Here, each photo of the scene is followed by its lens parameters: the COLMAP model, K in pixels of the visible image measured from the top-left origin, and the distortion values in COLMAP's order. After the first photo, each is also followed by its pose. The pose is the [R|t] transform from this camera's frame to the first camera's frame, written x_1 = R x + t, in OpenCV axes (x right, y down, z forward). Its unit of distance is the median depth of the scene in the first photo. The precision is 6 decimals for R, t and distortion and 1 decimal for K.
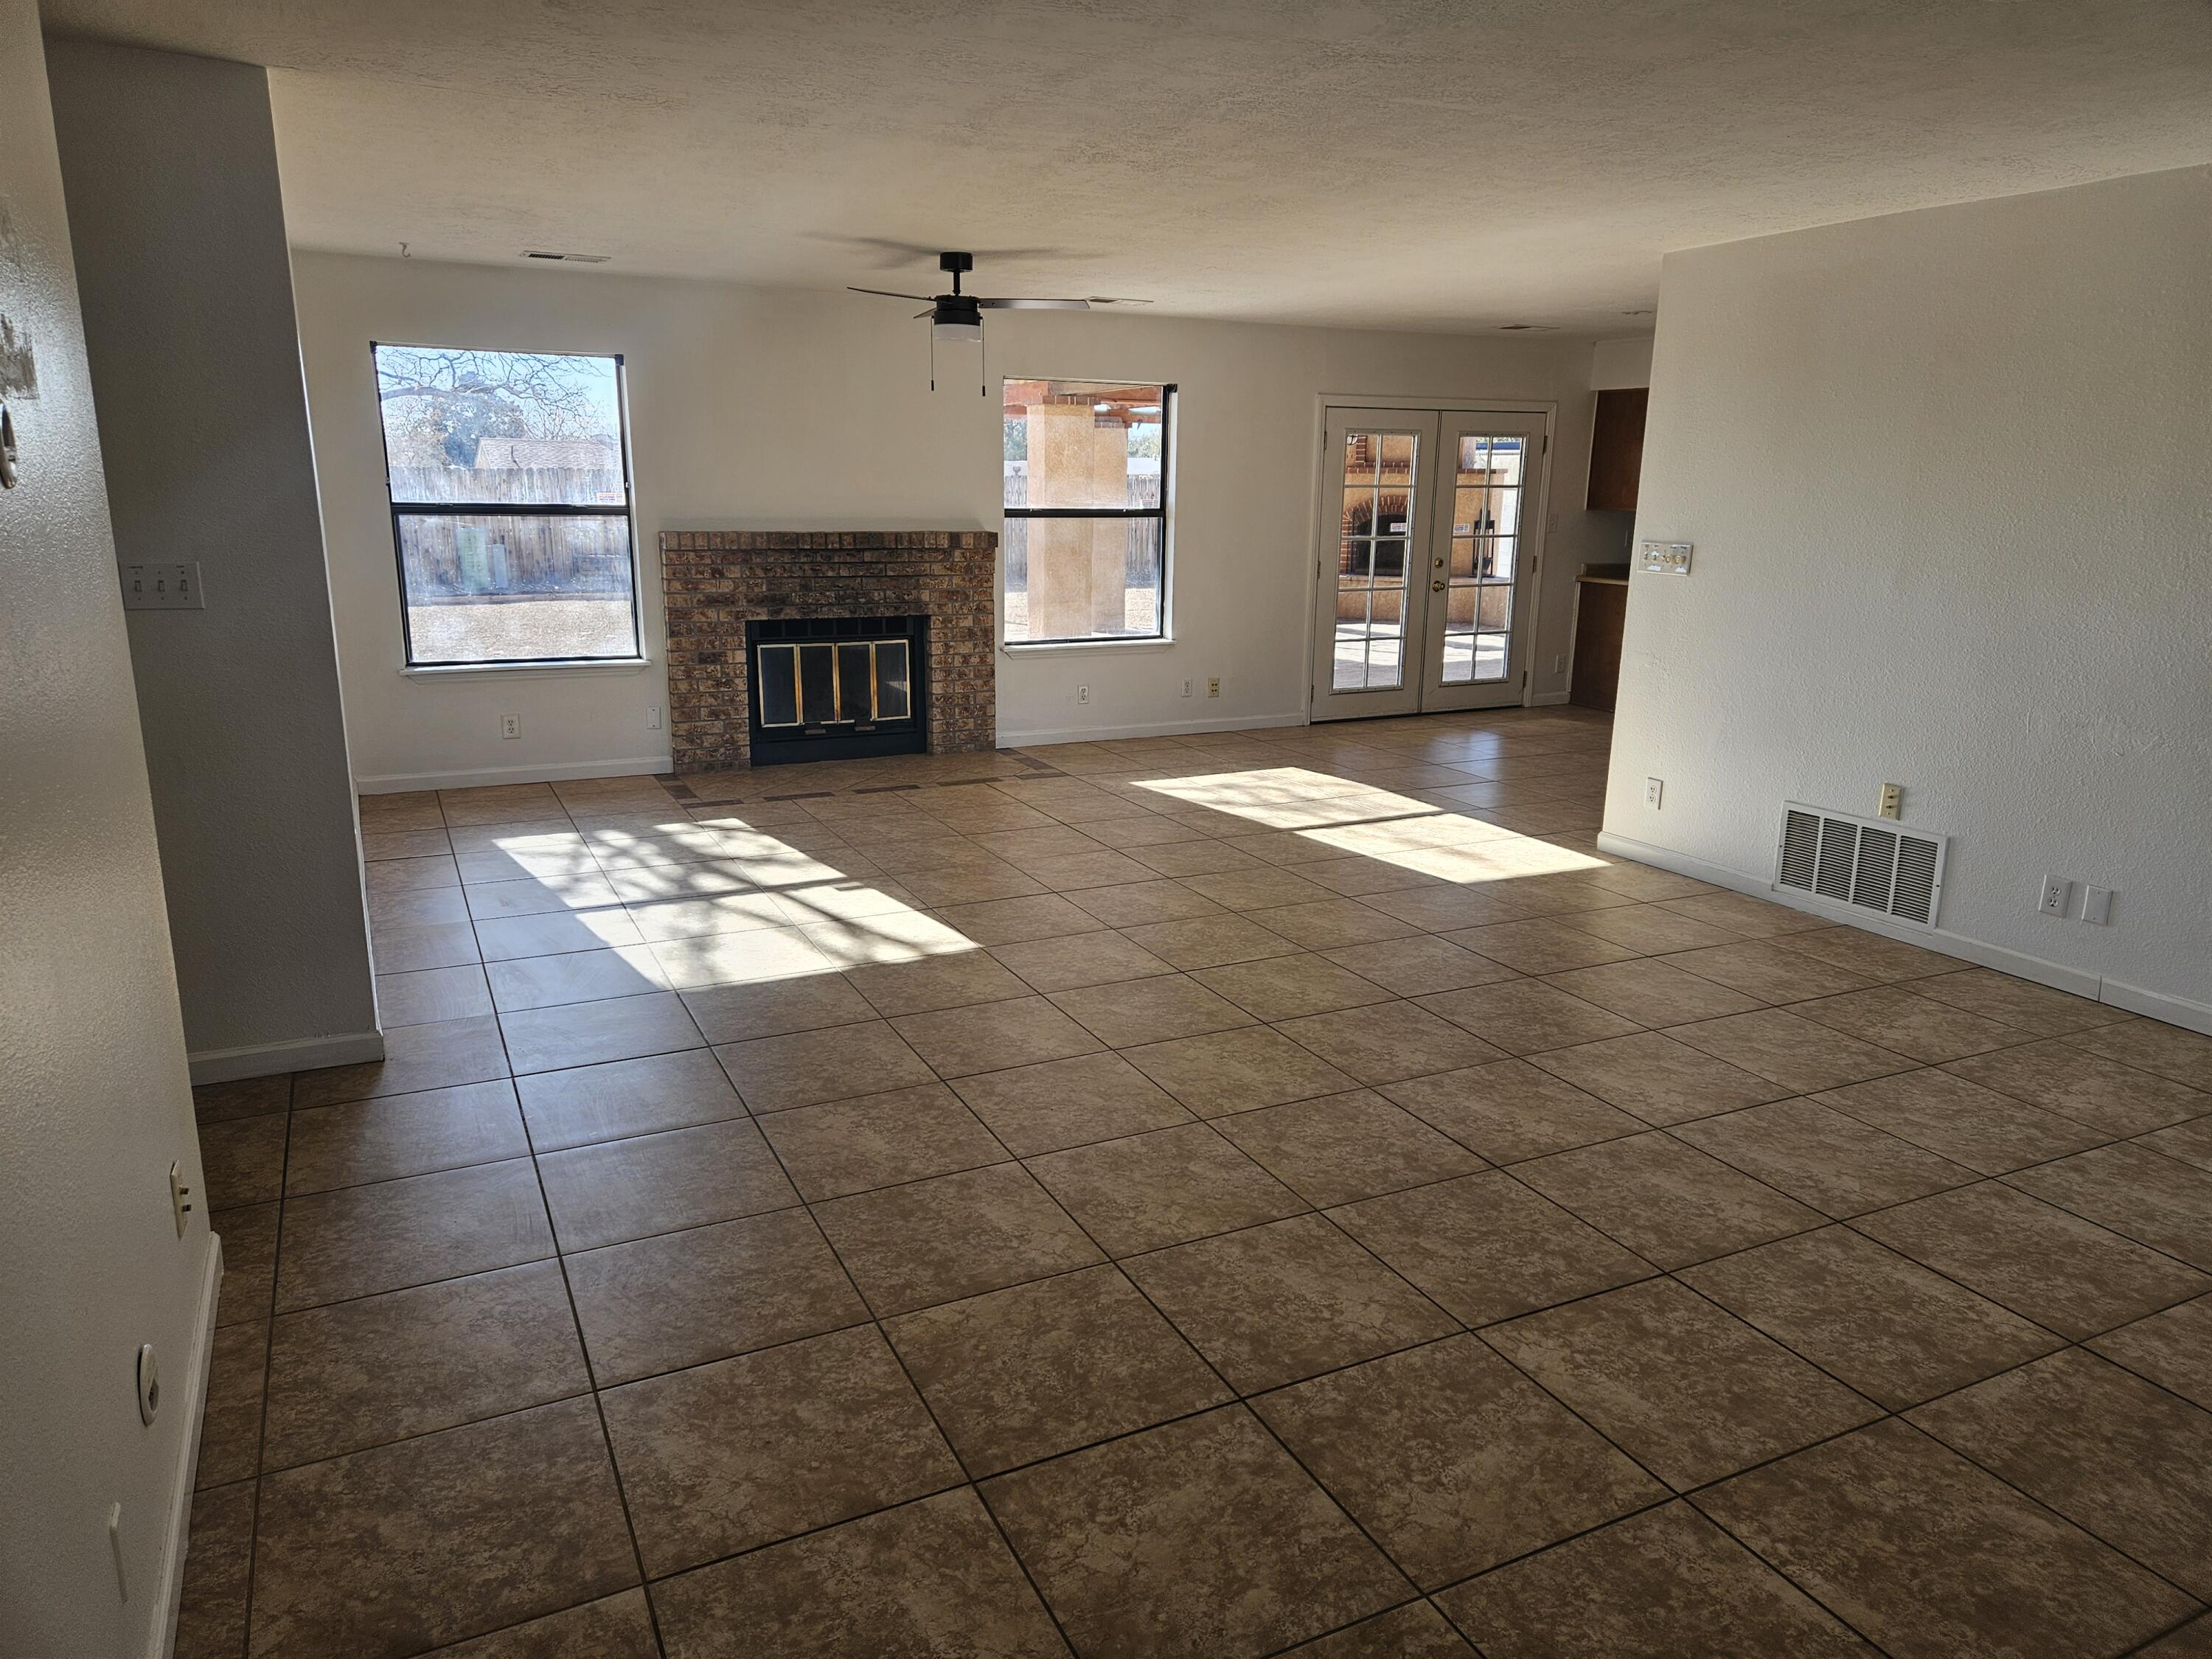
lens RADIAL K [[1470.3, 0, 1094.4], [0, 1470.3, 815.4], [0, 0, 1]] dist [0.066389, -0.051309]
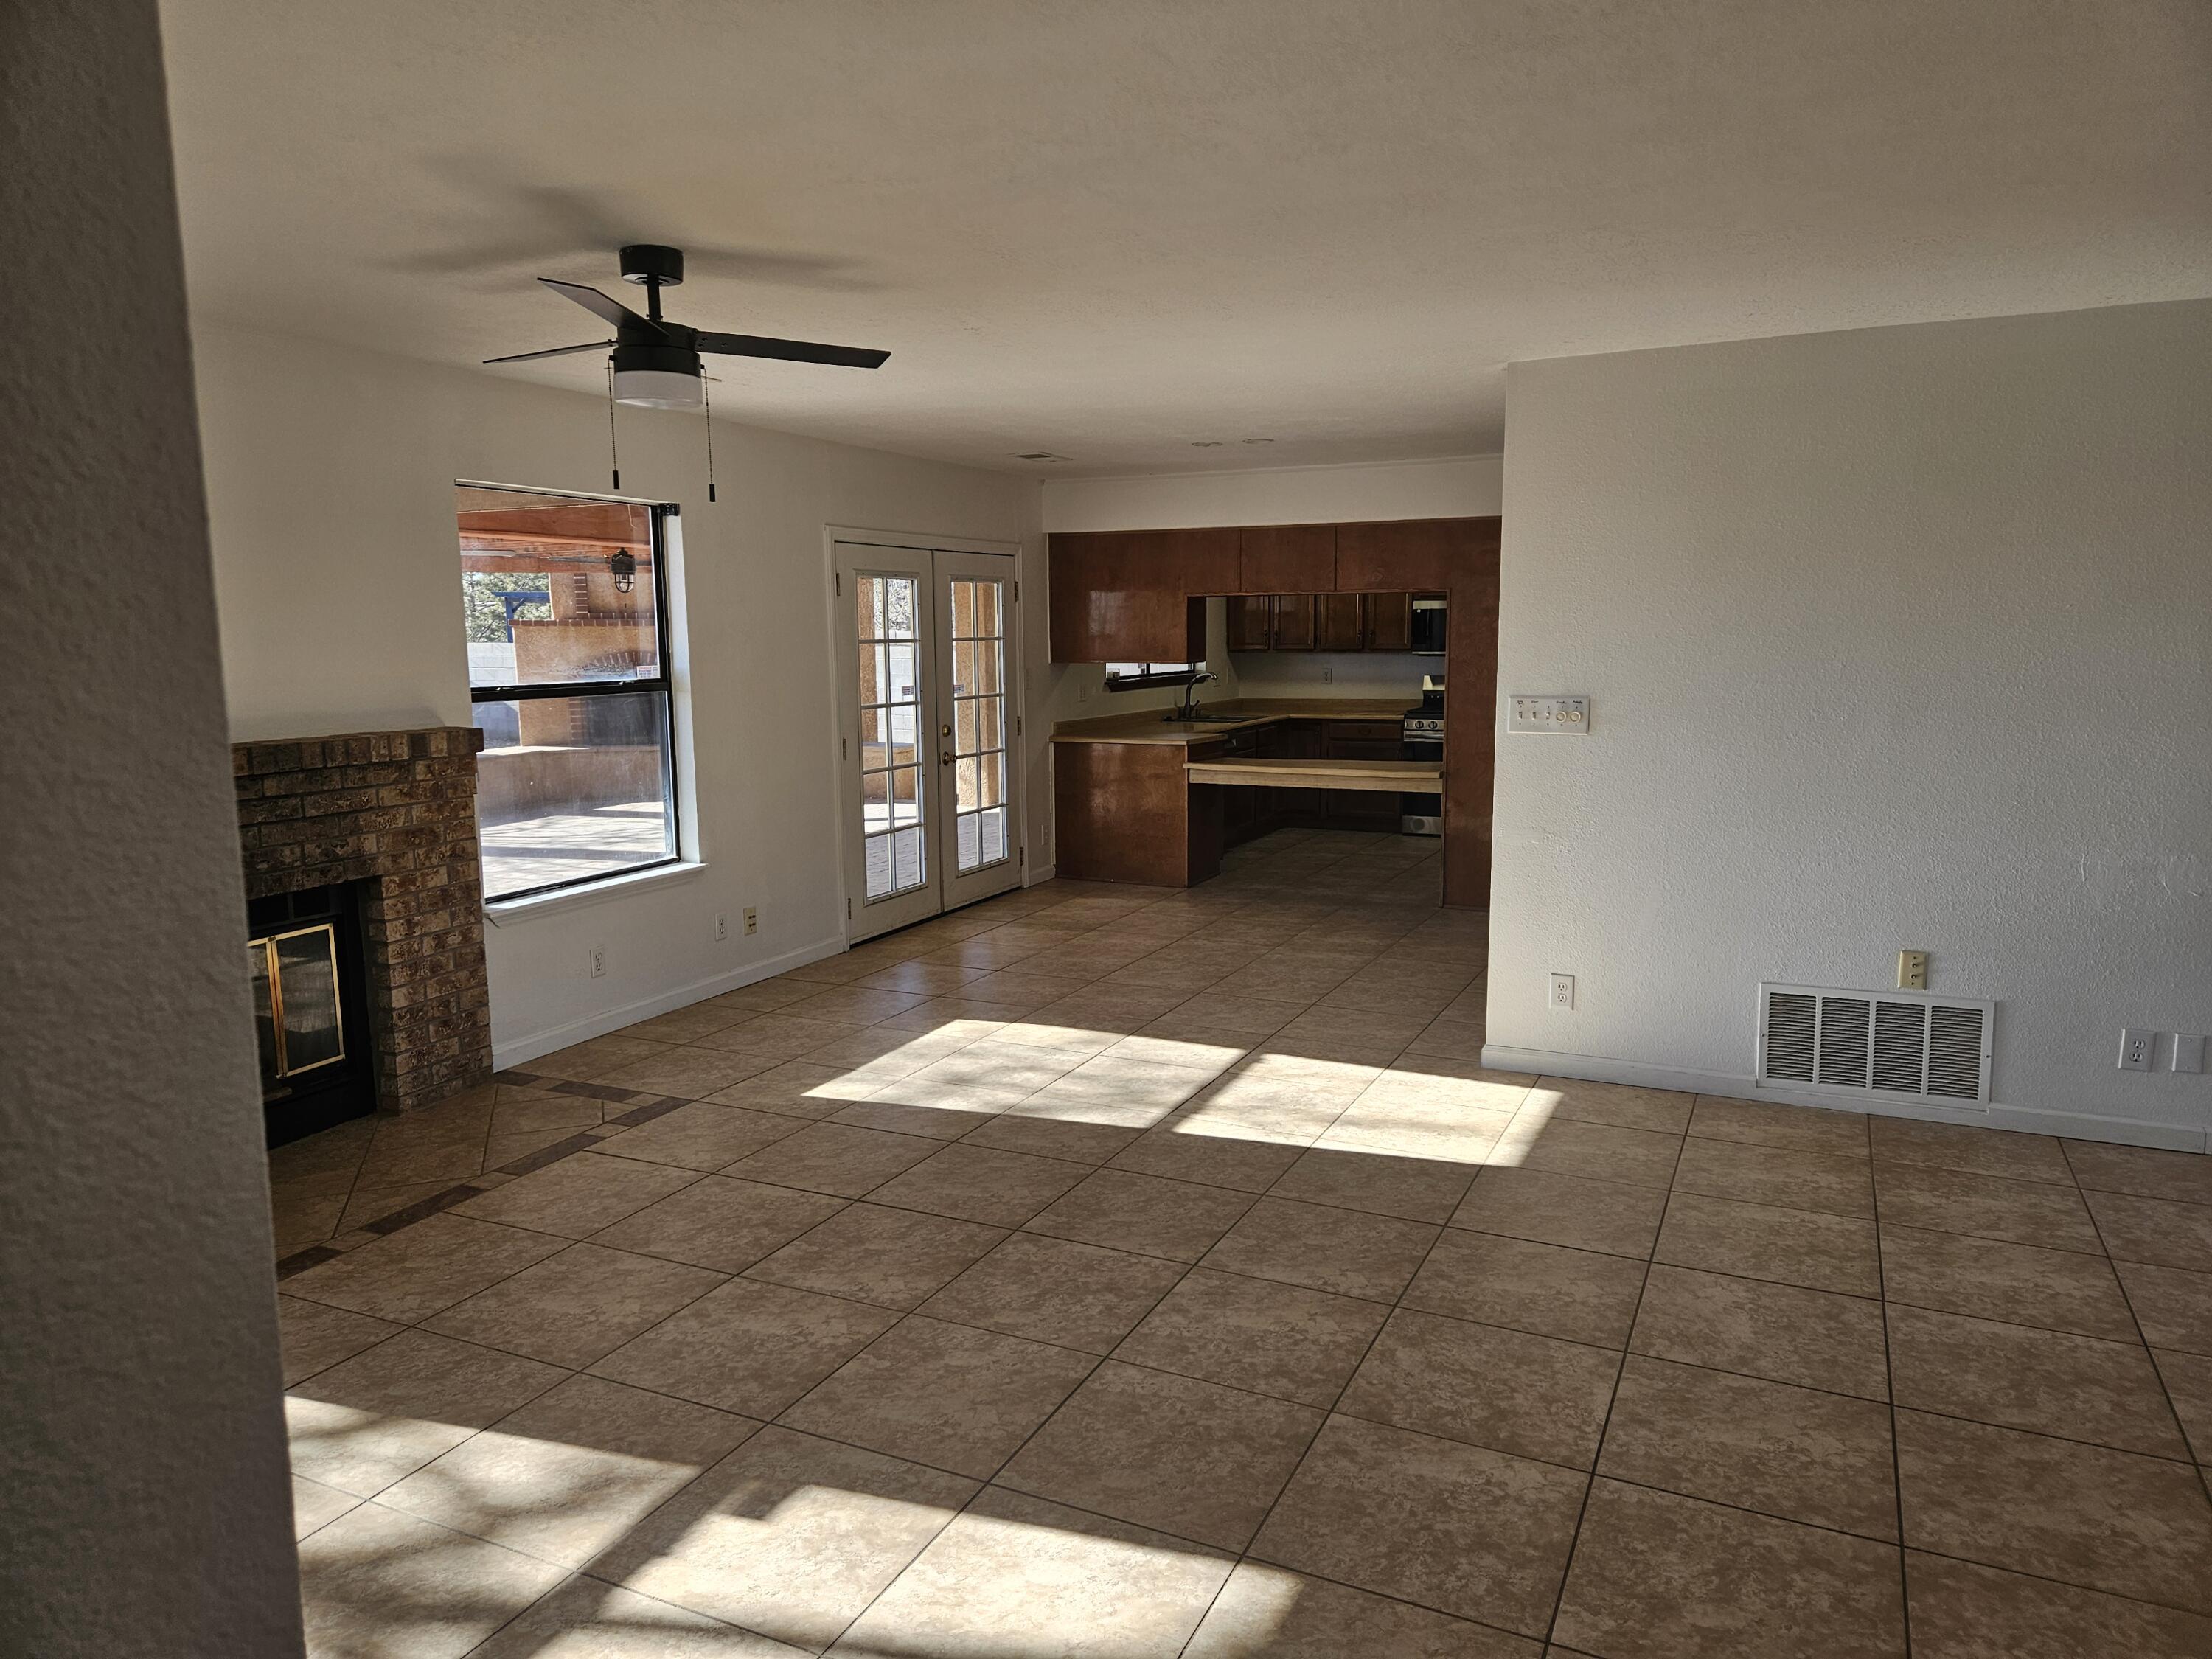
lens RADIAL K [[1470.3, 0, 1117.6], [0, 1470.3, 820.5], [0, 0, 1]] dist [0.066389, -0.051309]
pose [[0.780272, -0.100989, 0.617233, -0.391088], [0.159277, 0.986425, -0.039953, -0.140919], [-0.604819, 0.129485, 0.785765, 0.583740]]
